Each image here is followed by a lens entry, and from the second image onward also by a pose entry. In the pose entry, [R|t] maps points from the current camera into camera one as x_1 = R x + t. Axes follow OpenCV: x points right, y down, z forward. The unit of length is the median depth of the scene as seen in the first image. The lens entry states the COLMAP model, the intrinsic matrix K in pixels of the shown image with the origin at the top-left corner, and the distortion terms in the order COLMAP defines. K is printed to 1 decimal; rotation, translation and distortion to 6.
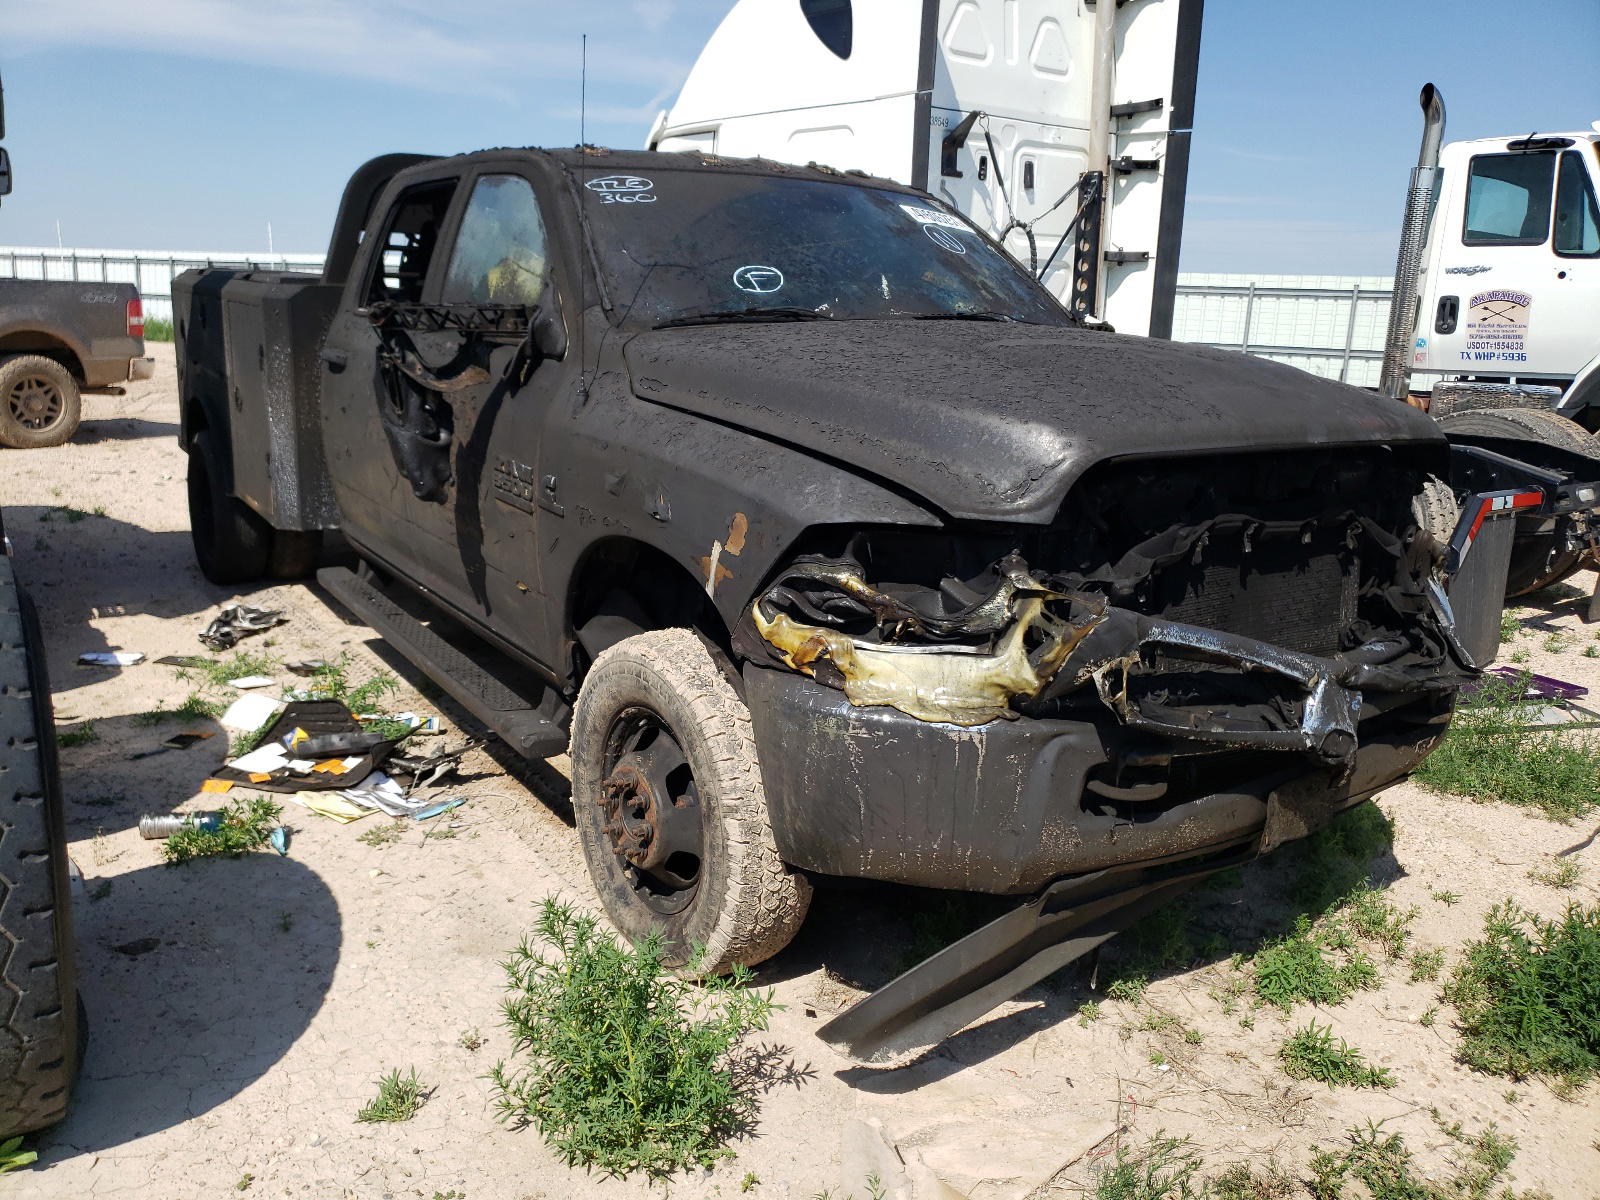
lens RADIAL K [[1220.8, 0, 803.3], [0, 1220.8, 590.3], [0, 0, 1]] dist [0.014370, -0.007361]
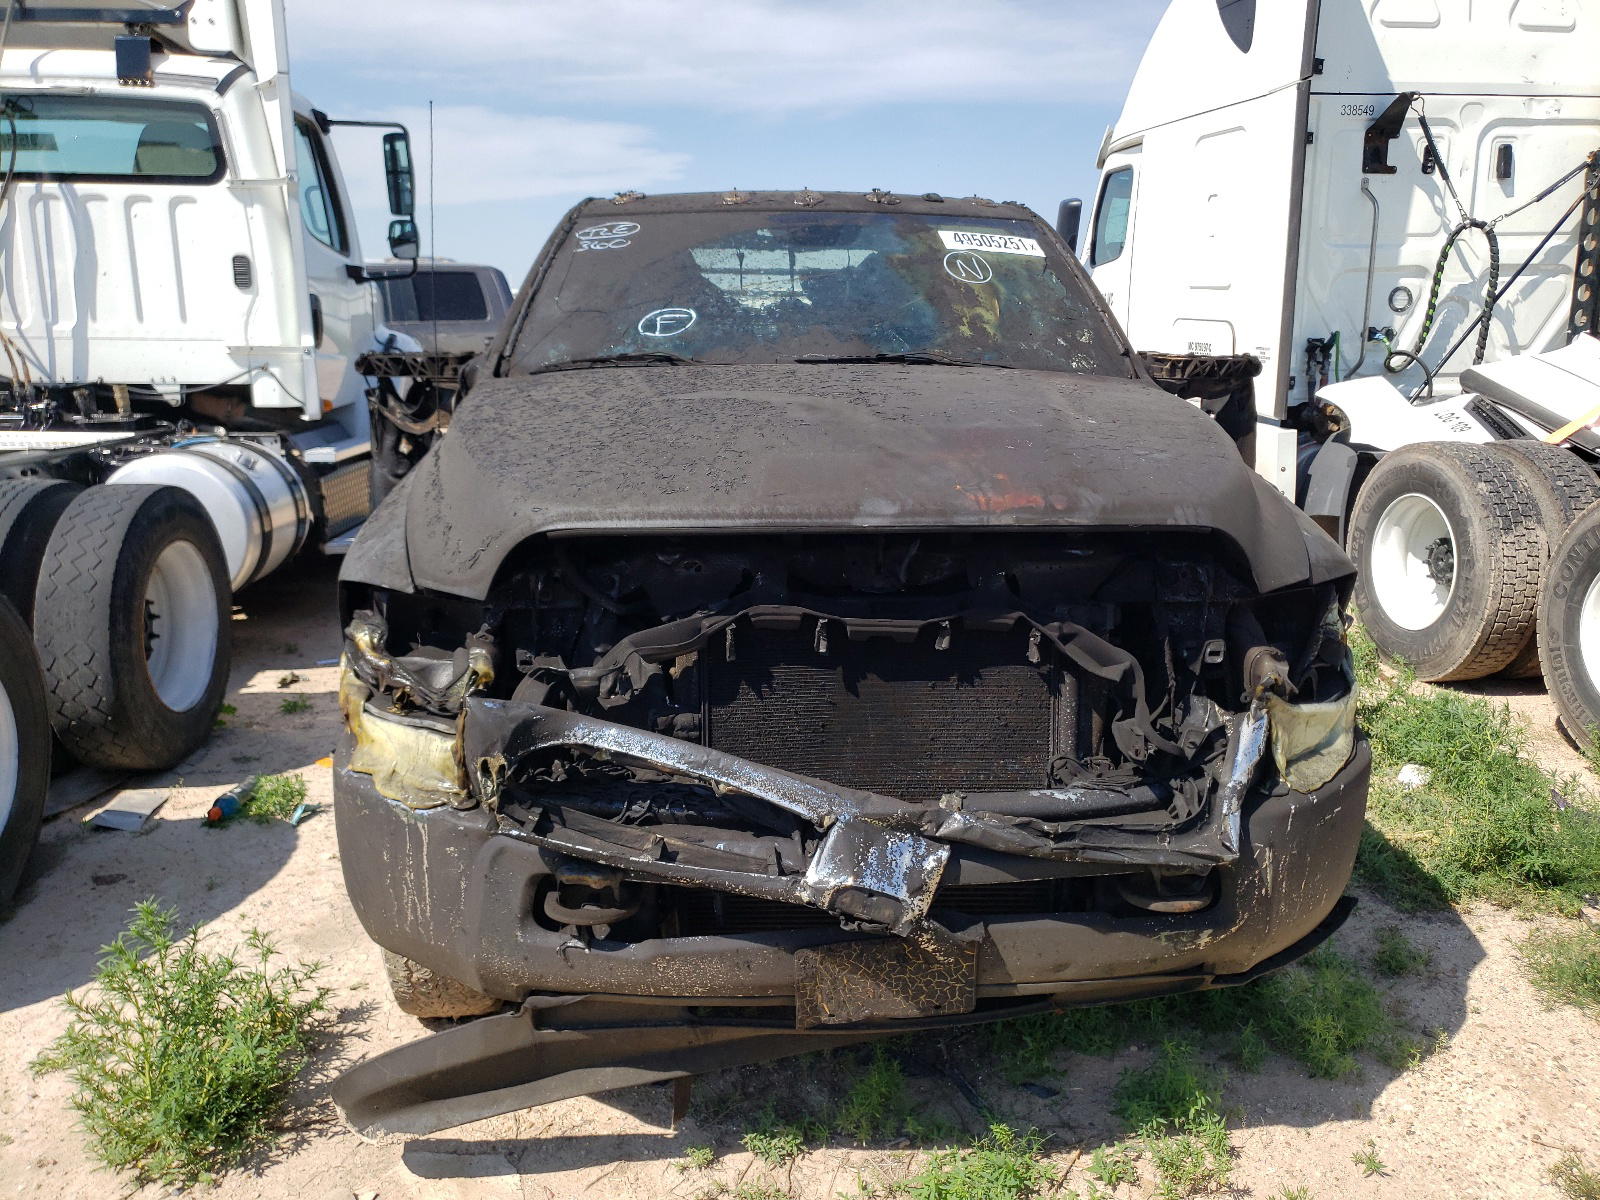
lens RADIAL K [[1209.9, 0, 808.0], [0, 1209.9, 609.9], [0, 0, 1]] dist [0.031385, -0.007353]
pose [[0.875746, 0.084971, -0.475236, 0.545035], [-0.086081, 0.996098, 0.019475, -0.055181], [0.475037, 0.023854, 0.879643, 0.209613]]
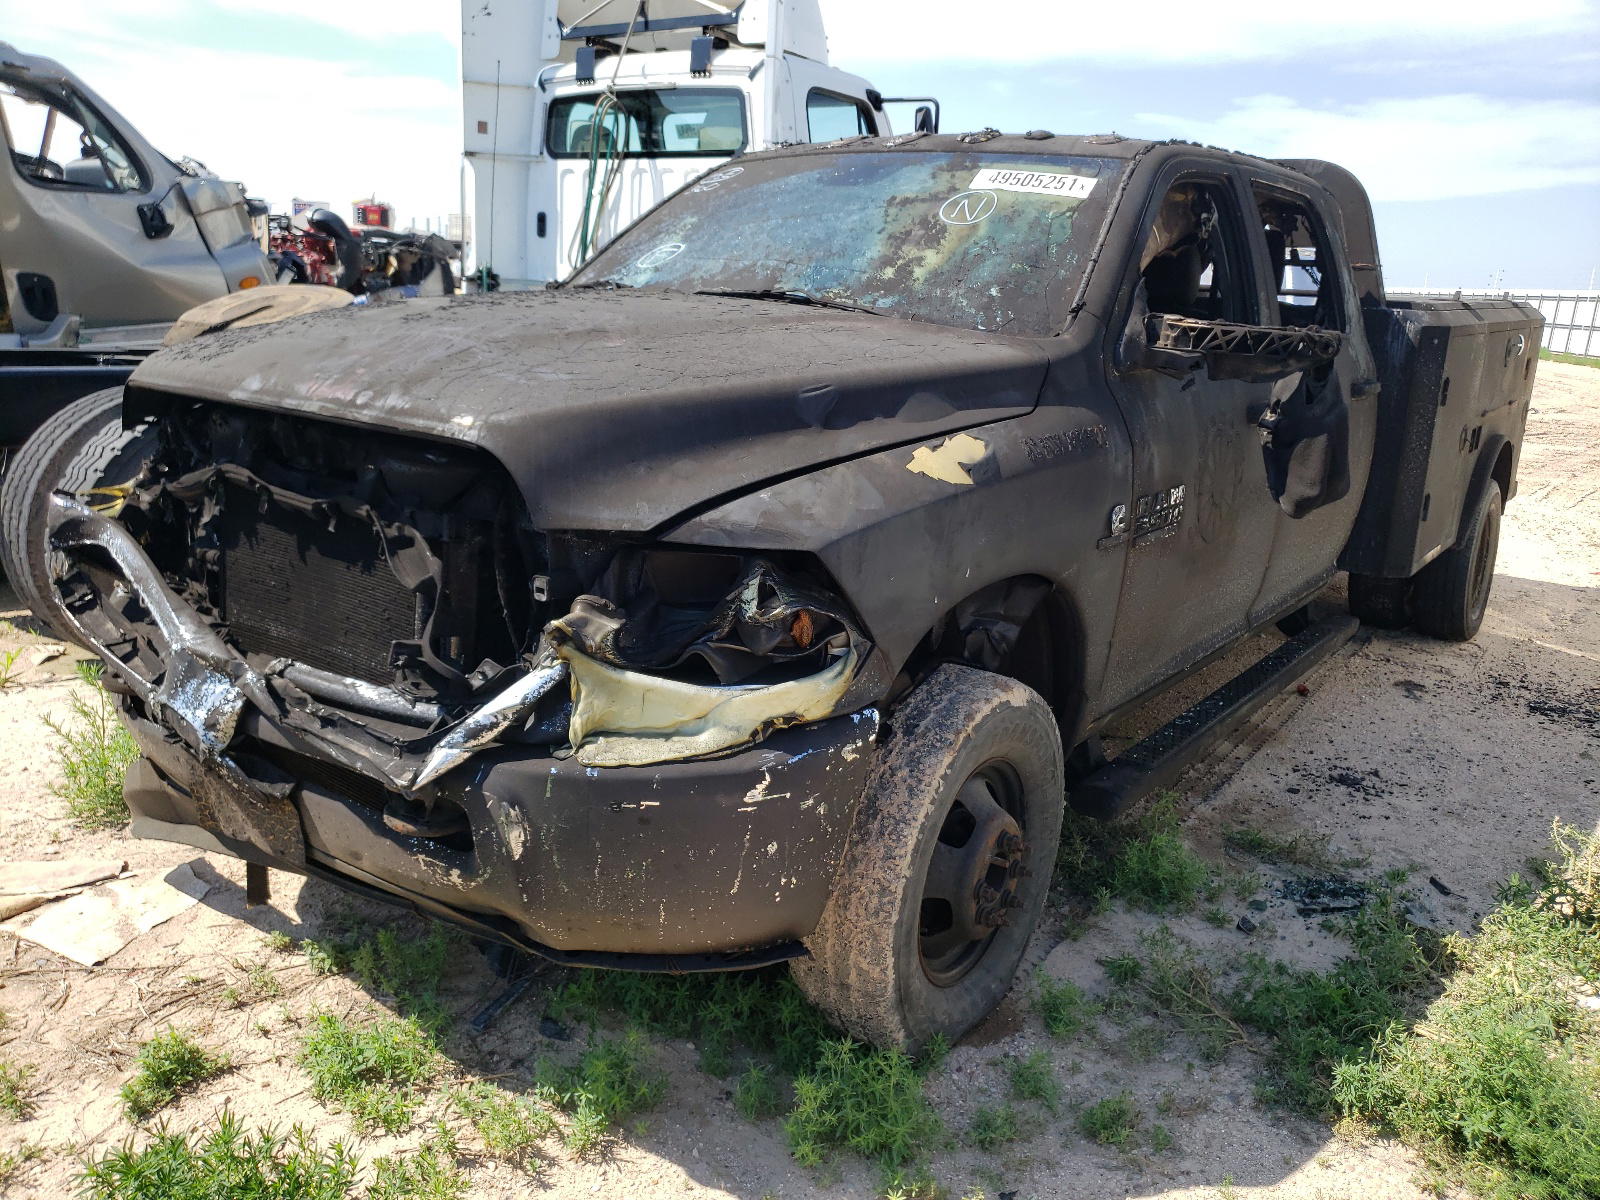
lens RADIAL K [[1220.8, 0, 806.1], [0, 1220.8, 593.6], [0, 0, 1]] dist [0.014370, -0.007361]
pose [[0.374320, 0.217793, -0.901360, 1.018659], [-0.250517, 0.959635, 0.127838, -0.146035], [0.892819, 0.177953, 0.413772, 0.747539]]
